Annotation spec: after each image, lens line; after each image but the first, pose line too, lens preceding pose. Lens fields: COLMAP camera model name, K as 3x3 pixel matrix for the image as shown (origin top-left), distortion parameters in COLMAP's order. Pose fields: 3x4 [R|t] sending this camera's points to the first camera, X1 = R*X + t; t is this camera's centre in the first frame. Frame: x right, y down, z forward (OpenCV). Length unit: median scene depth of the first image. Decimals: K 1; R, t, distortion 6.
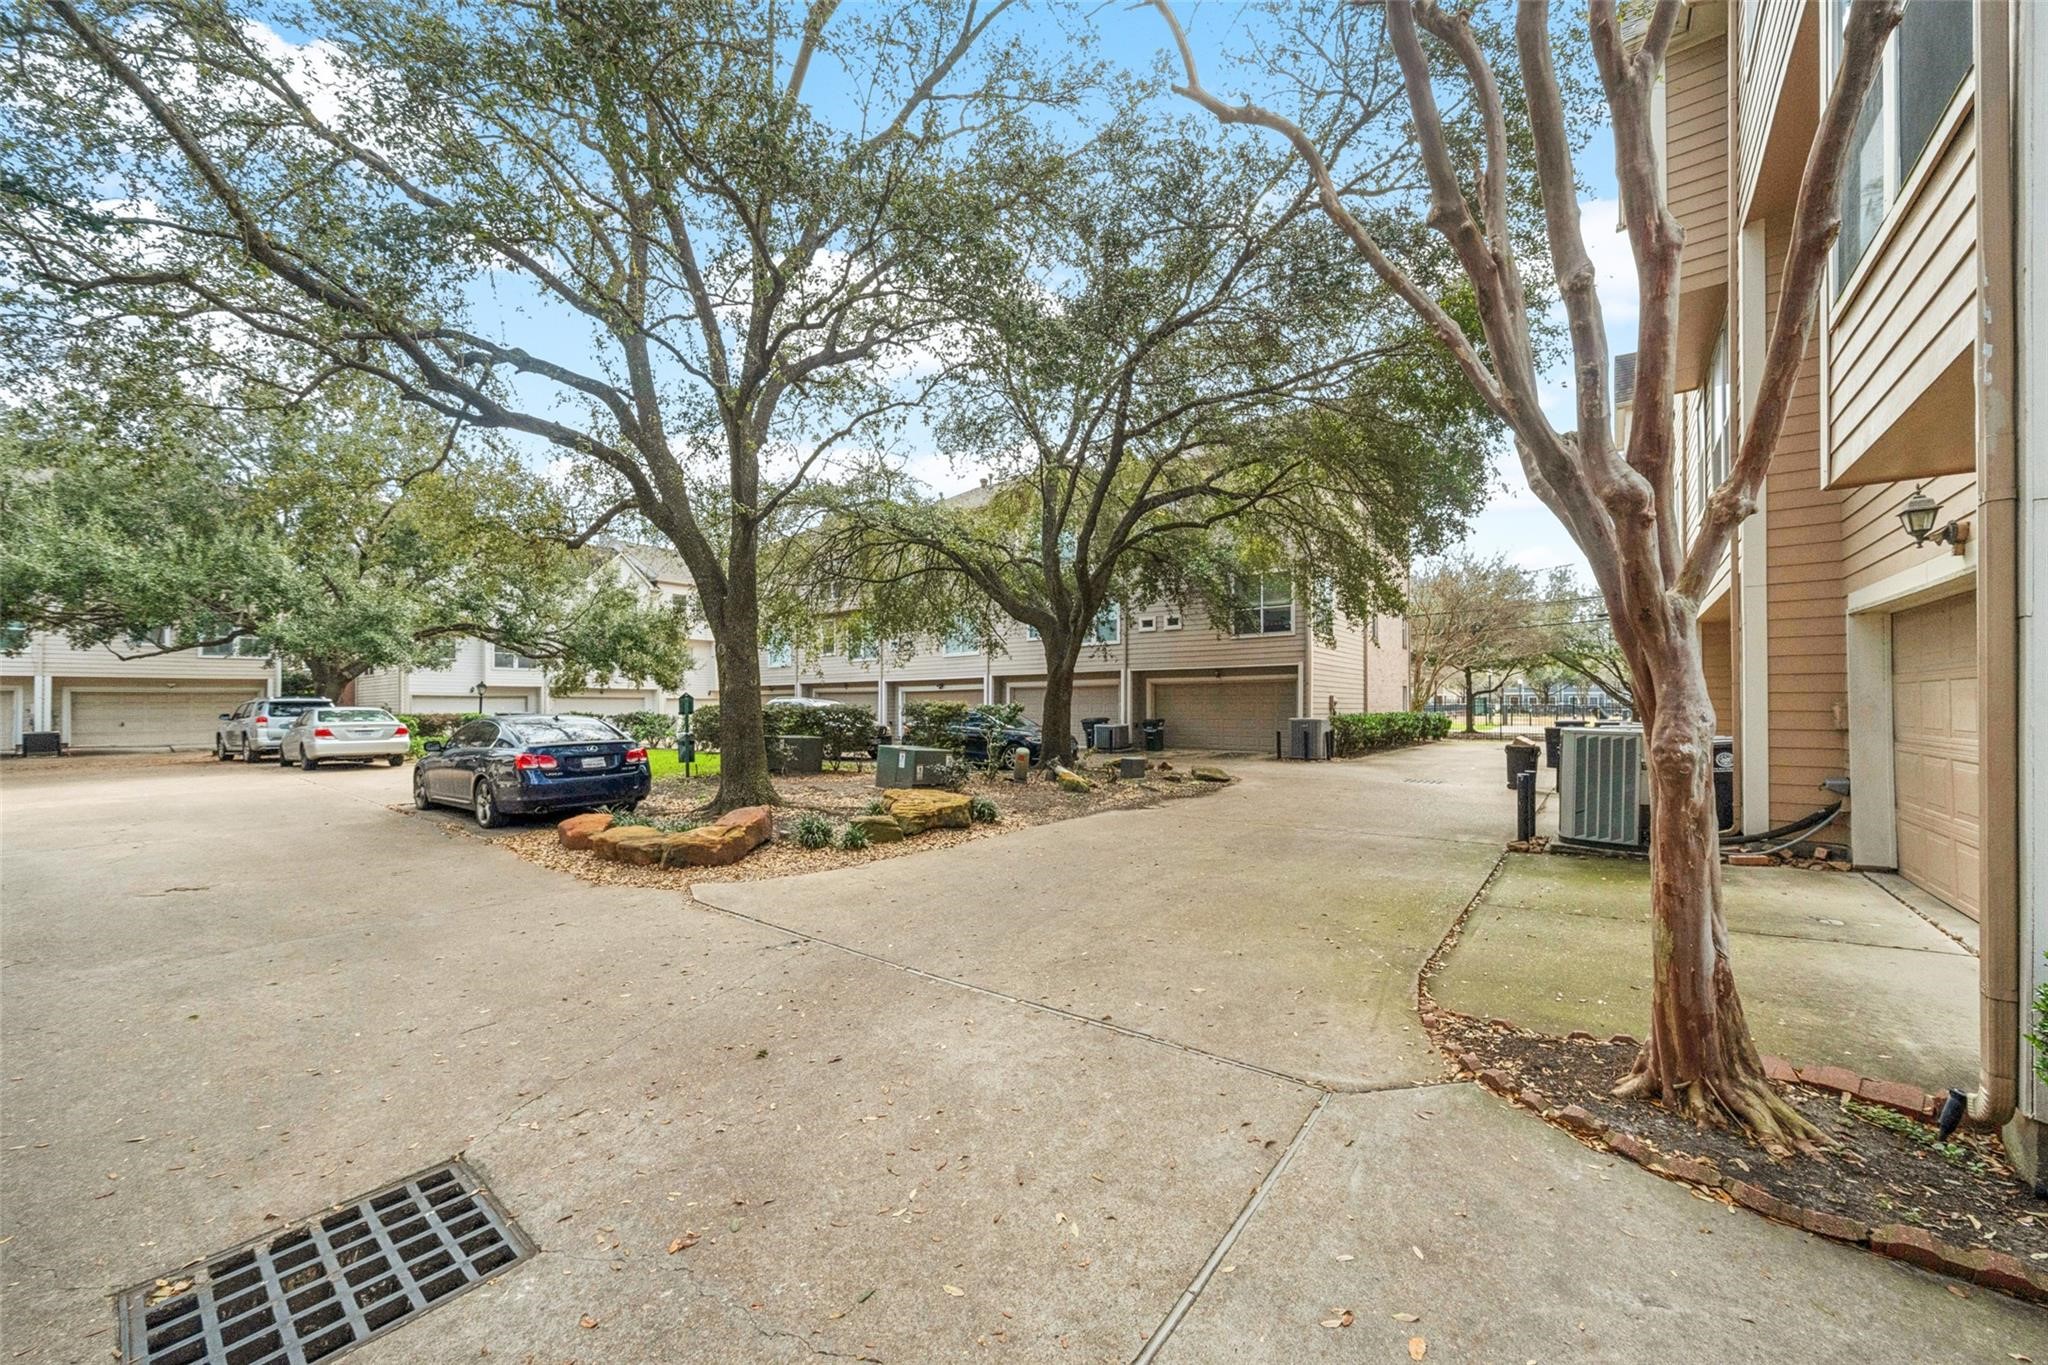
lens RADIAL K [[736.9, 0, 1027.4], [0, 736.9, 703.5], [0, 0, 1]] dist [0.000070, 0.000049]
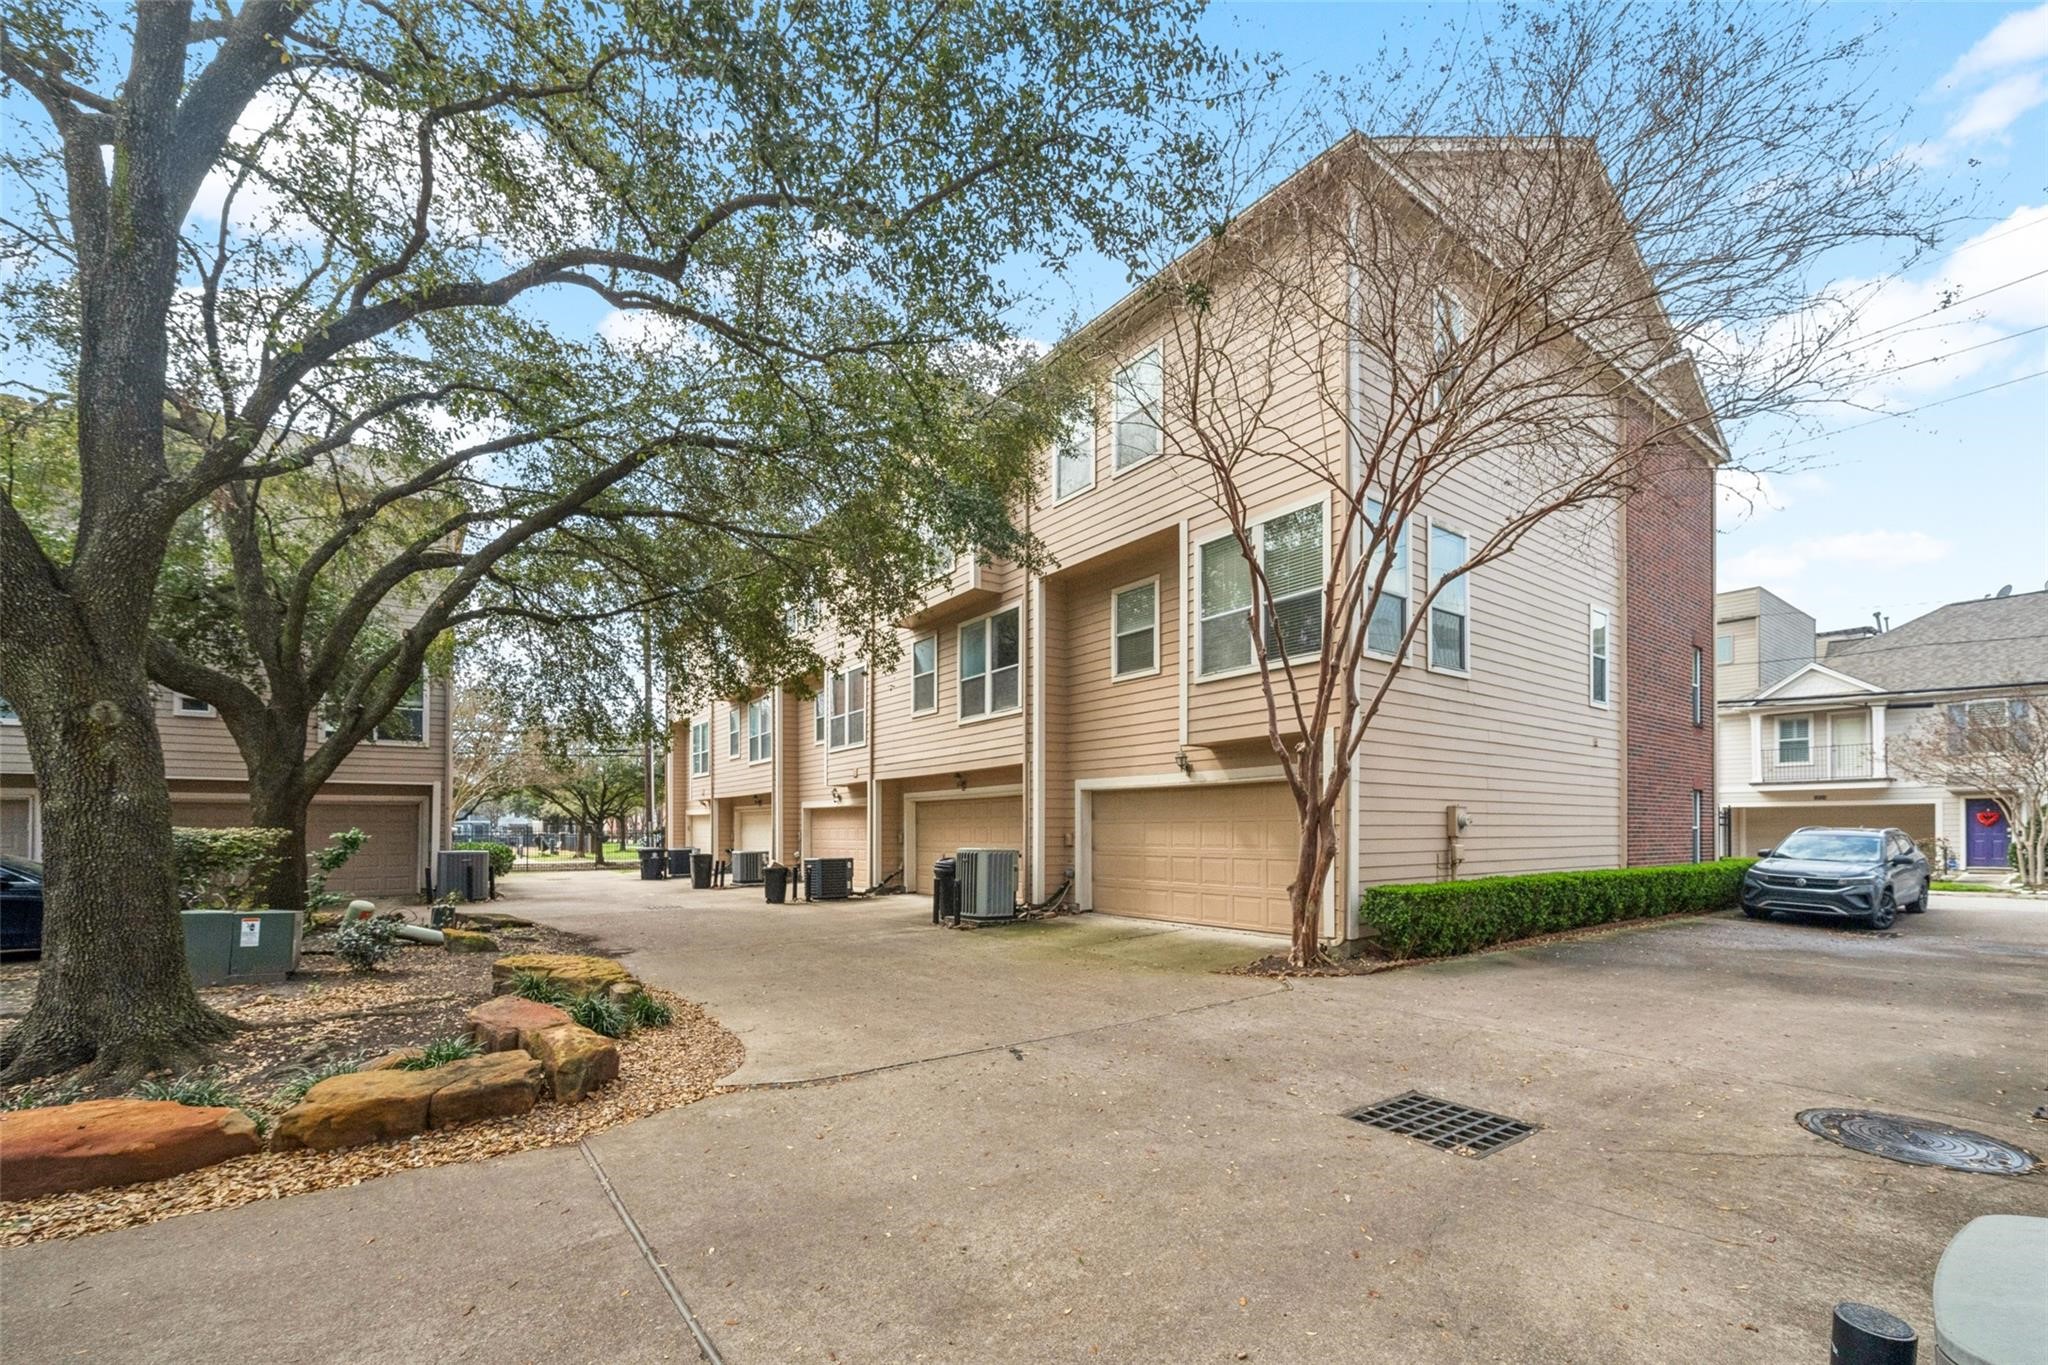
lens RADIAL K [[843.8, 0, 1024.0], [0, 843.8, 682.5], [0, 0, 1]] dist [-0.000764, -0.000127]
pose [[0.259605, 0.178341, 0.949105, -1.747625], [-0.002519, 0.982922, -0.184006, 0.025459], [-0.965712, 0.045378, 0.255620, 0.712261]]
